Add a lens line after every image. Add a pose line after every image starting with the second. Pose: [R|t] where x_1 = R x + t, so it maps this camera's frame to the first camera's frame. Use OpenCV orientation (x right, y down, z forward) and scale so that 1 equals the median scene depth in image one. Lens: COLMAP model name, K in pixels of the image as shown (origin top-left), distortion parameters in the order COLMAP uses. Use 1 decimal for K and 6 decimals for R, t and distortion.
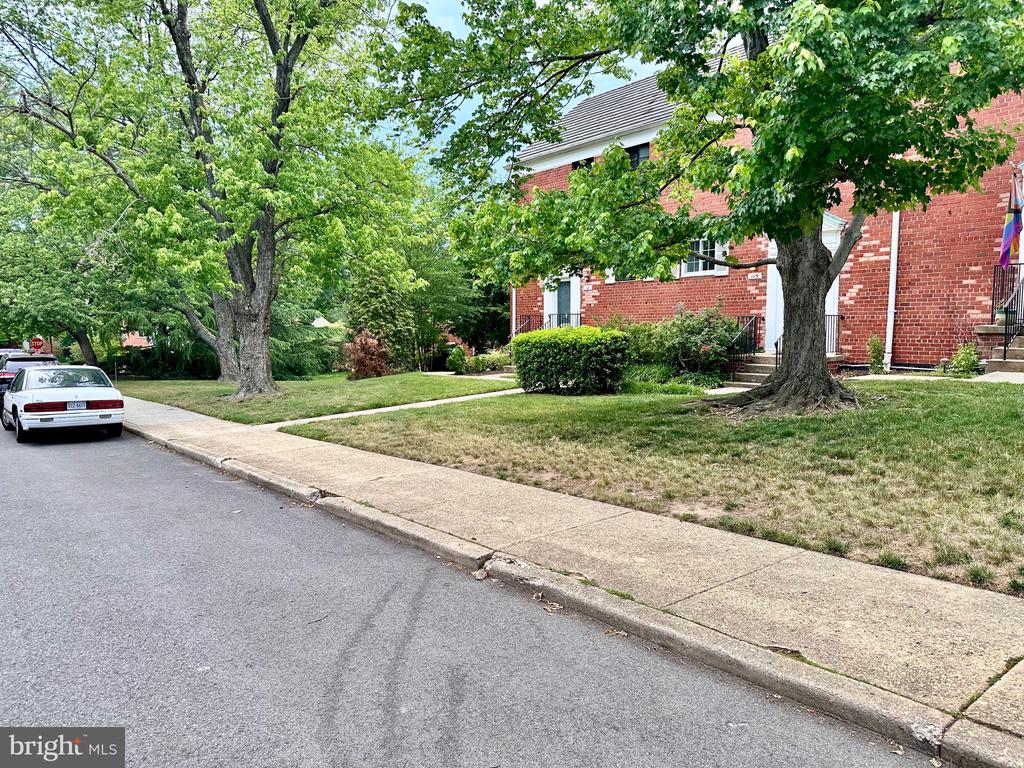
lens RADIAL K [[722.7, 0, 510.1], [0, 722.7, 389.9], [0, 0, 1]] dist [0.039345, -0.031738]
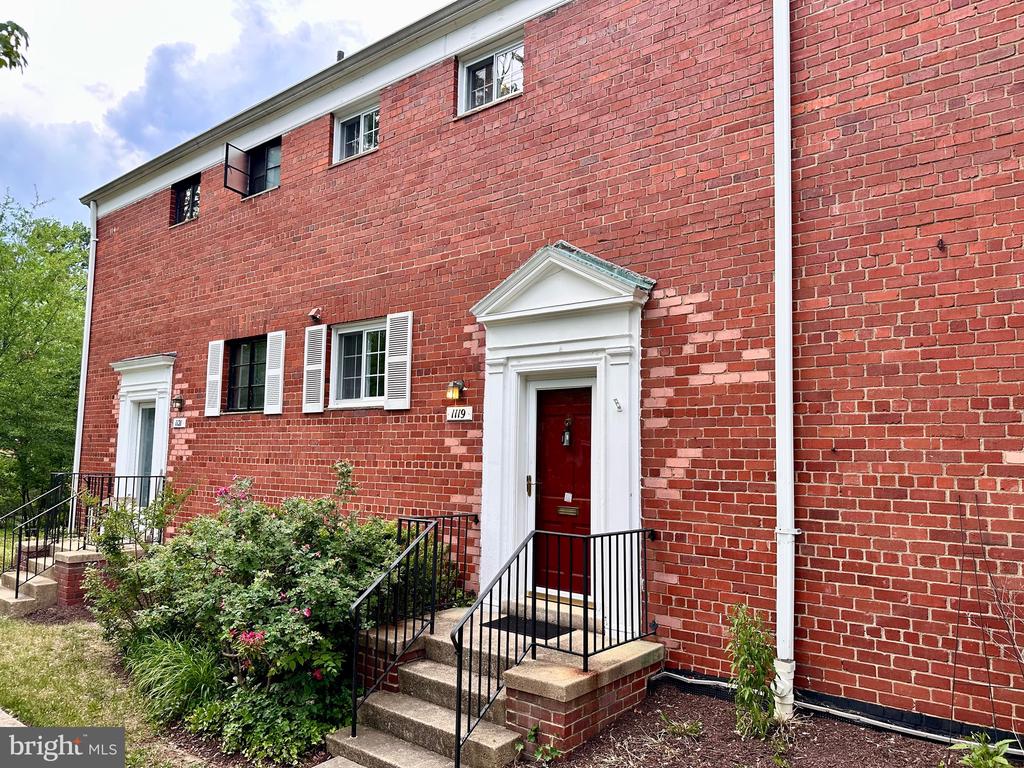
lens RADIAL K [[722.7, 0, 506.5], [0, 722.7, 393.7], [0, 0, 1]] dist [0.039345, -0.031738]
pose [[0.977125, 0.037729, 0.209293, 0.308726], [-0.001790, 0.985561, -0.169309, -0.108783], [-0.212659, 0.165062, 0.963084, 0.660721]]
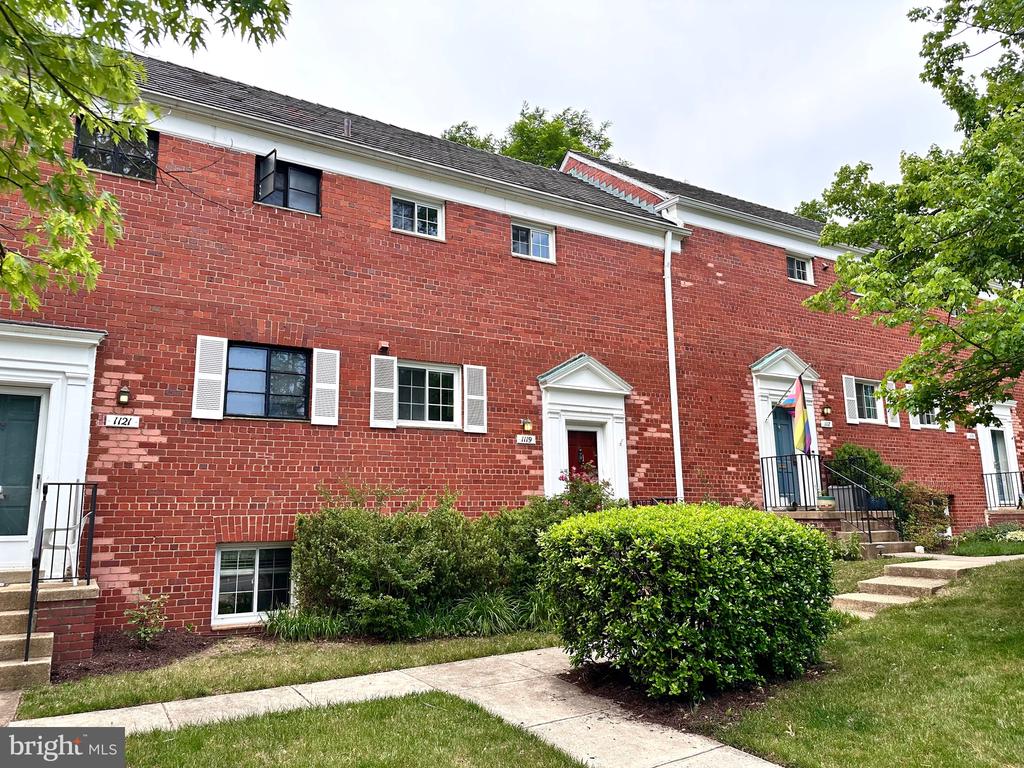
lens RADIAL K [[722.7, 0, 511.0], [0, 722.7, 383.6], [0, 0, 1]] dist [0.039345, -0.031738]
pose [[0.134918, 0.185449, 0.973348, -0.360370], [0.103240, 0.974352, -0.199951, -0.083601], [-0.985464, 0.127466, 0.112312, 1.040722]]
